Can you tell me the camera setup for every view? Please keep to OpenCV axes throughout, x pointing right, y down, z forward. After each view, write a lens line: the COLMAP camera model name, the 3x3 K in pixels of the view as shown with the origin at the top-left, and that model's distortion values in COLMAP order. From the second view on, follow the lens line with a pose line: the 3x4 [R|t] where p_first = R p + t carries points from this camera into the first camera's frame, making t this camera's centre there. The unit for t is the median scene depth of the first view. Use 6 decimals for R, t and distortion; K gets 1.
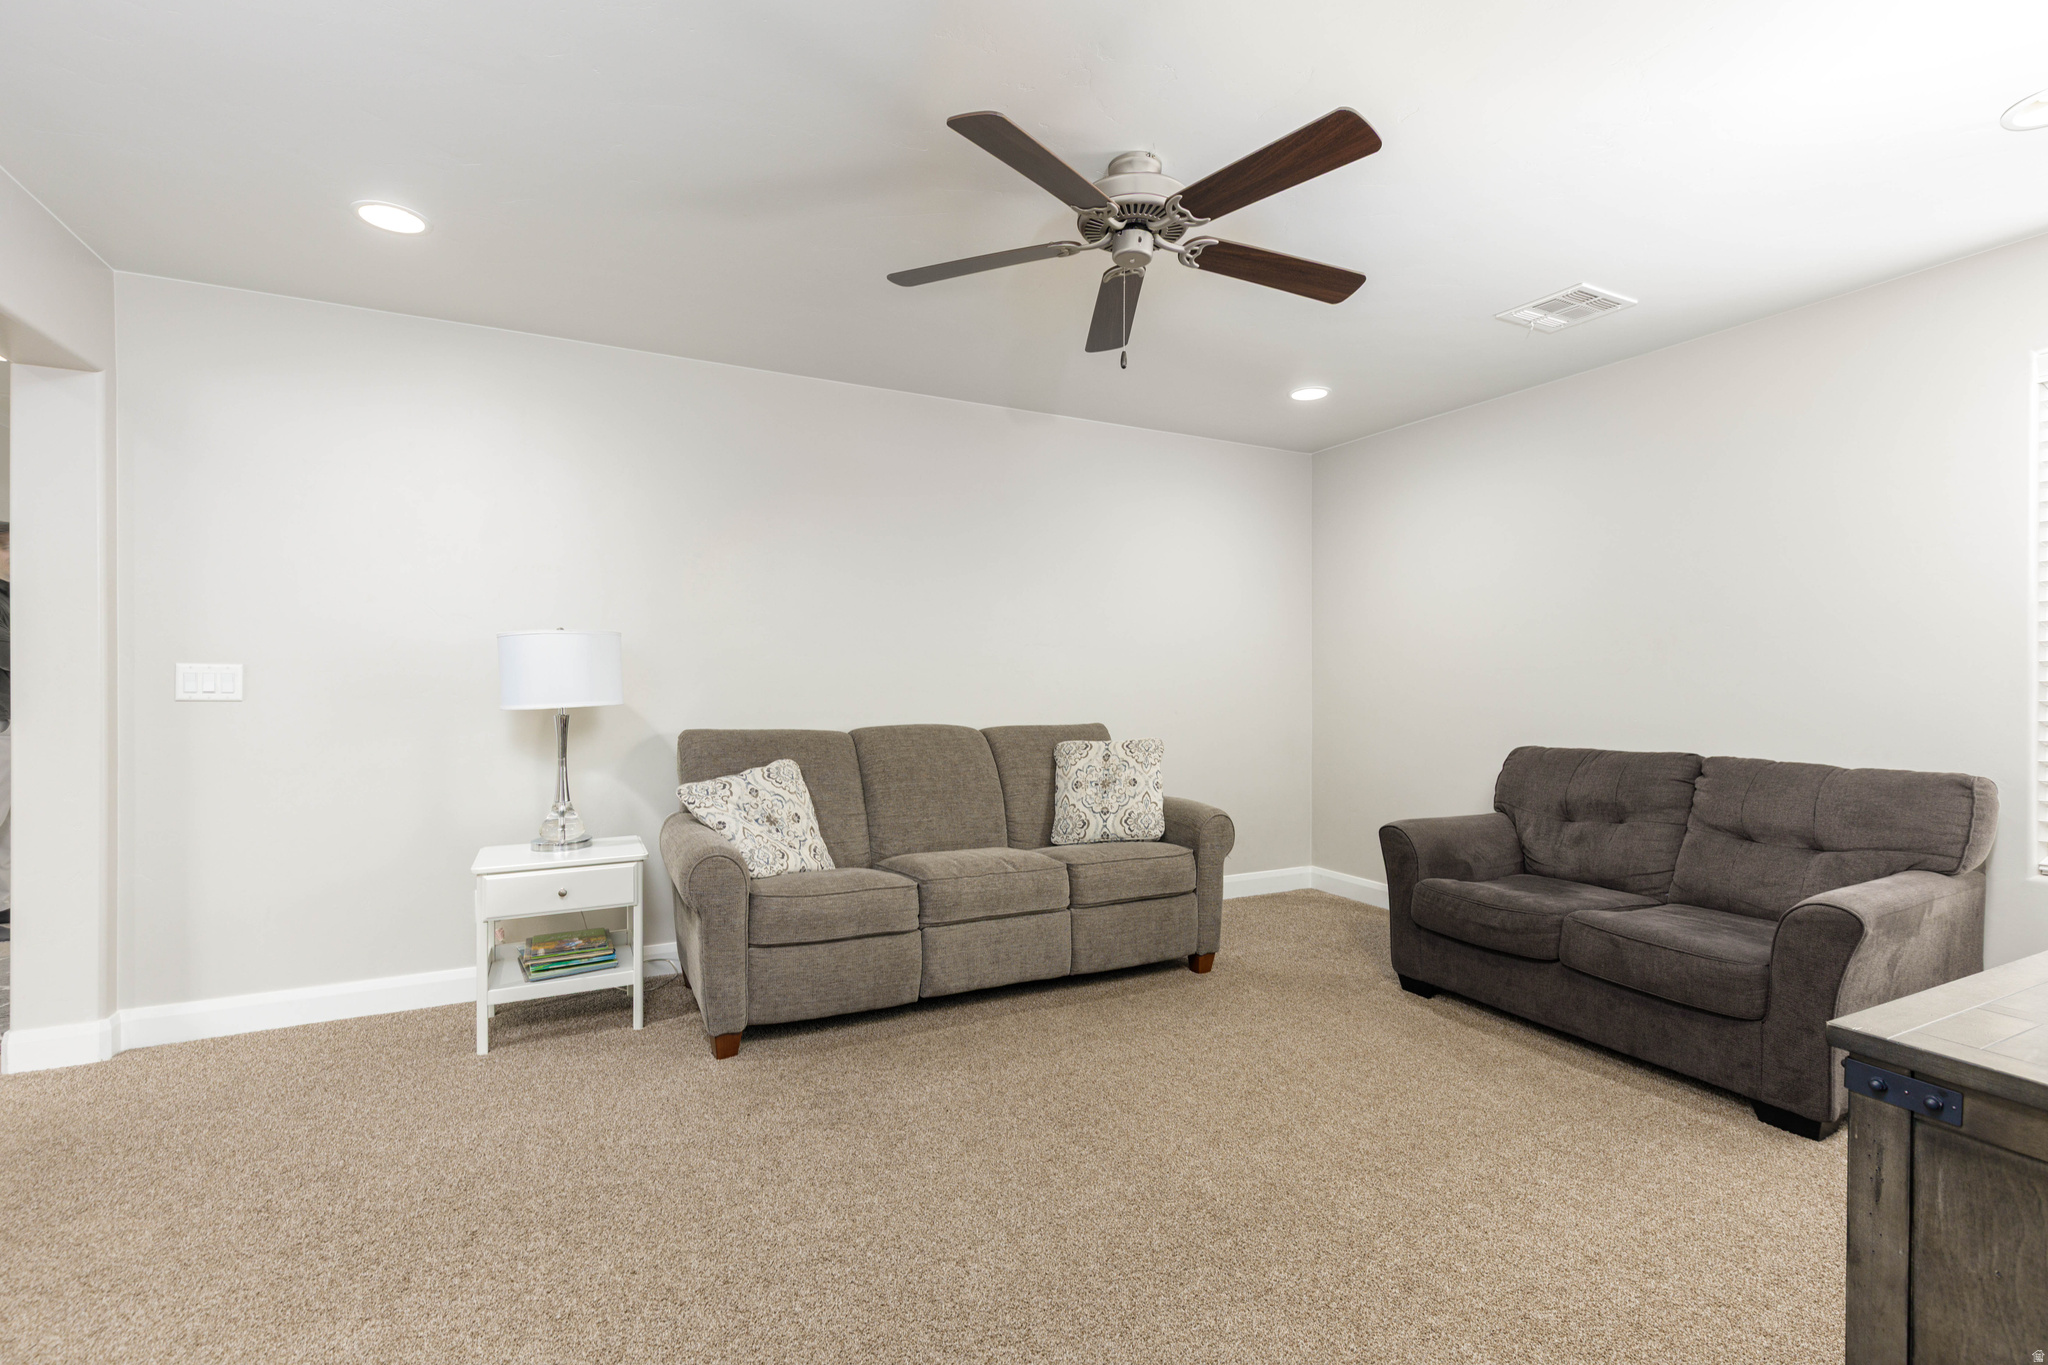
lens RADIAL K [[918.1, 0, 1025.4], [0, 918.1, 669.0], [0, 0, 1]] dist [-0.000016, -0.000285]
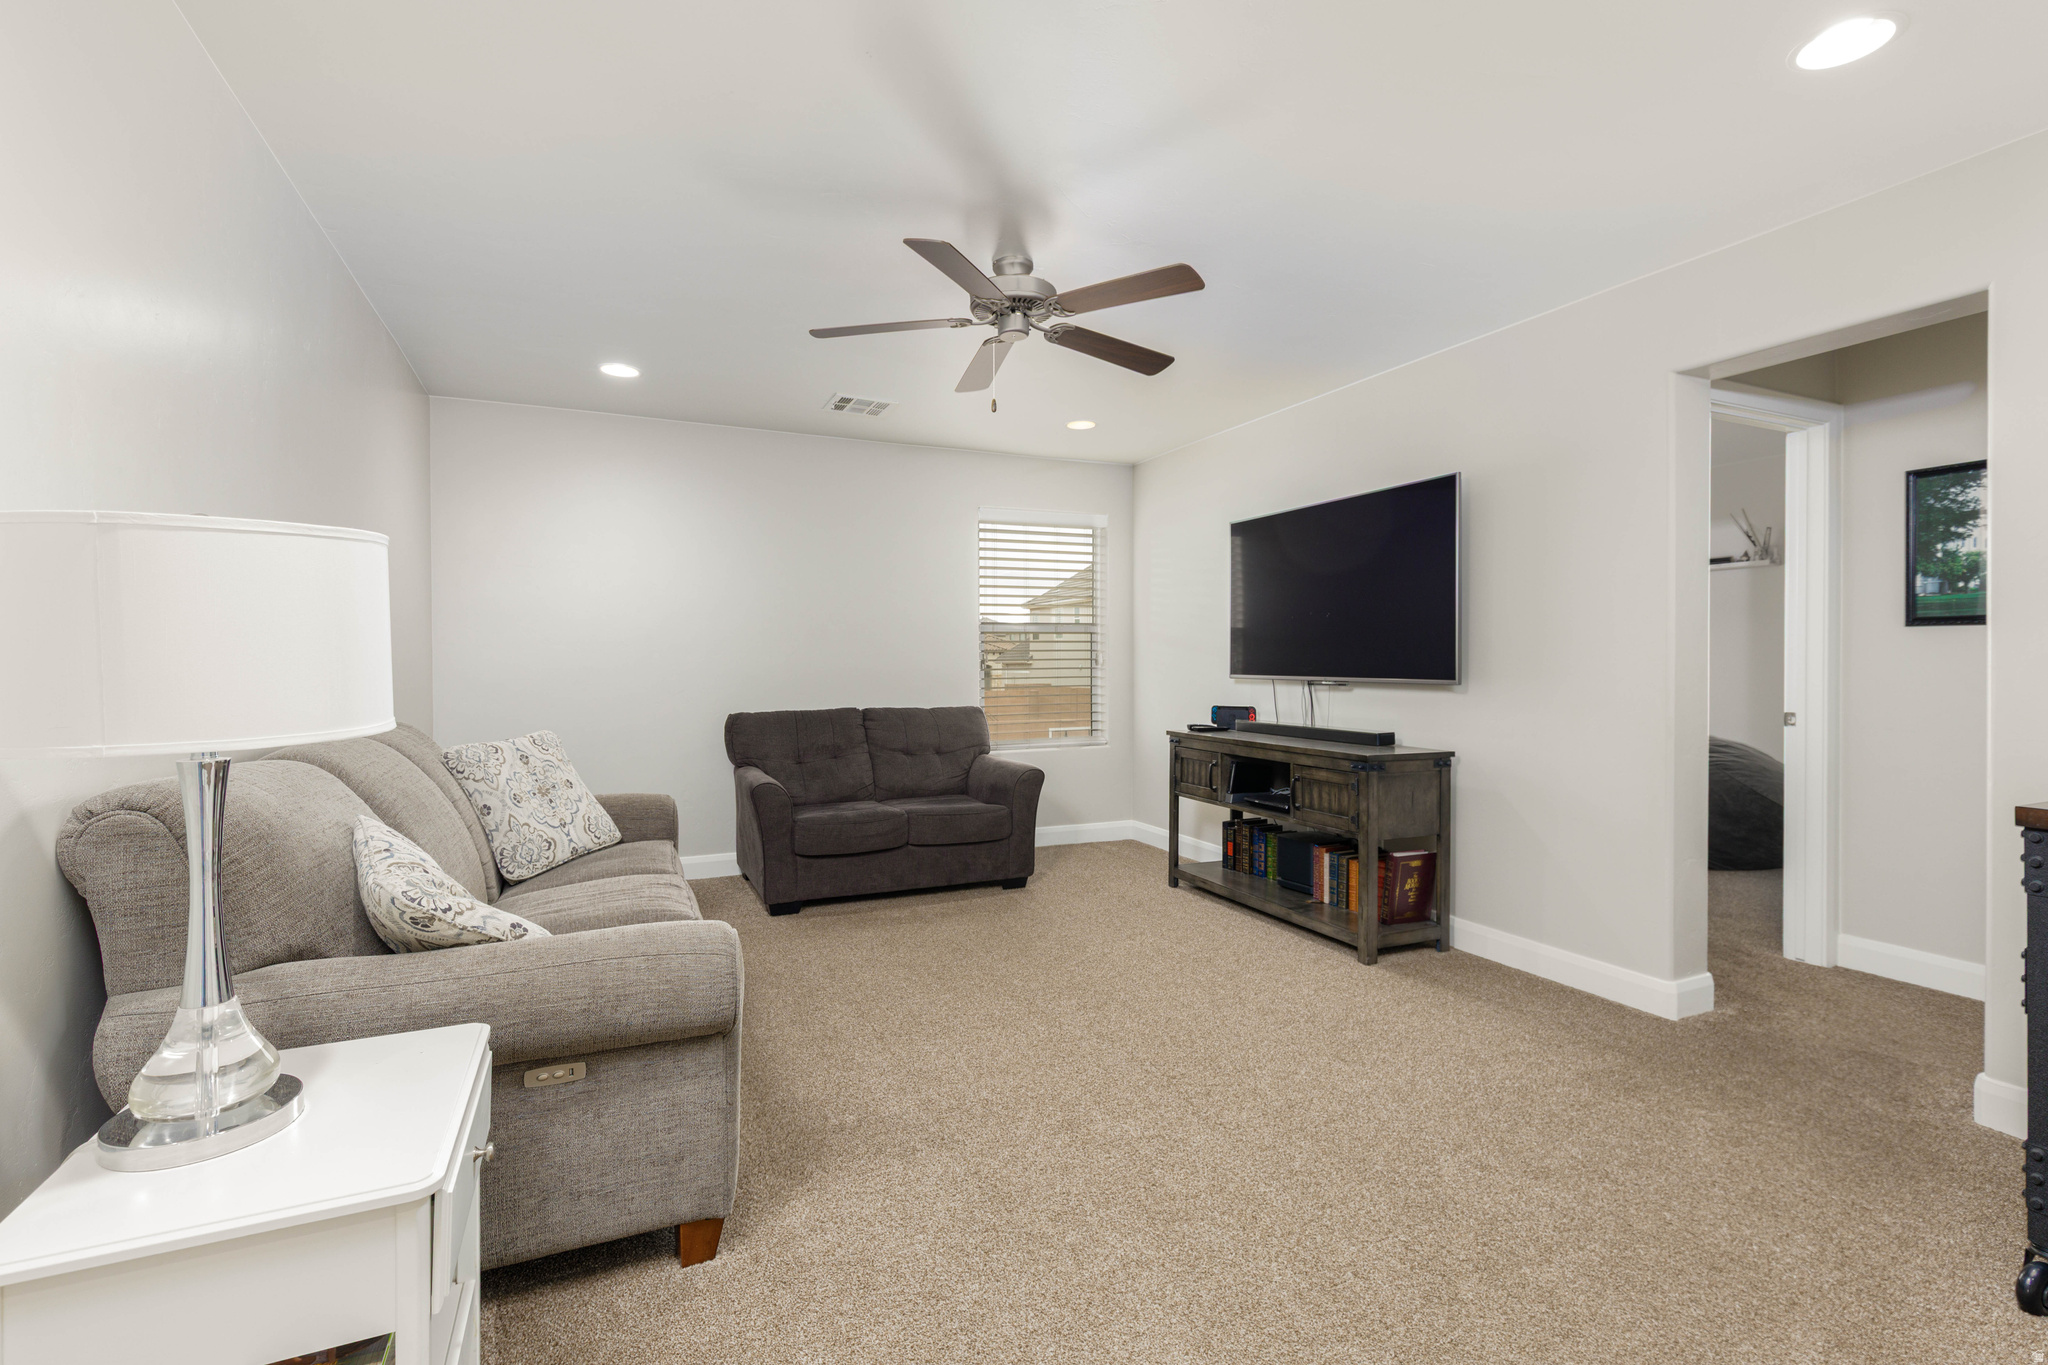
lens RADIAL K [[918.1, 0, 1025.4], [0, 918.1, 669.0], [0, 0, 1]] dist [-0.000016, -0.000285]
pose [[0.043412, -0.008337, 0.999022, -0.912152], [-0.010610, 0.999905, 0.008806, 0.008078], [-0.999001, -0.010982, 0.043320, 0.712967]]
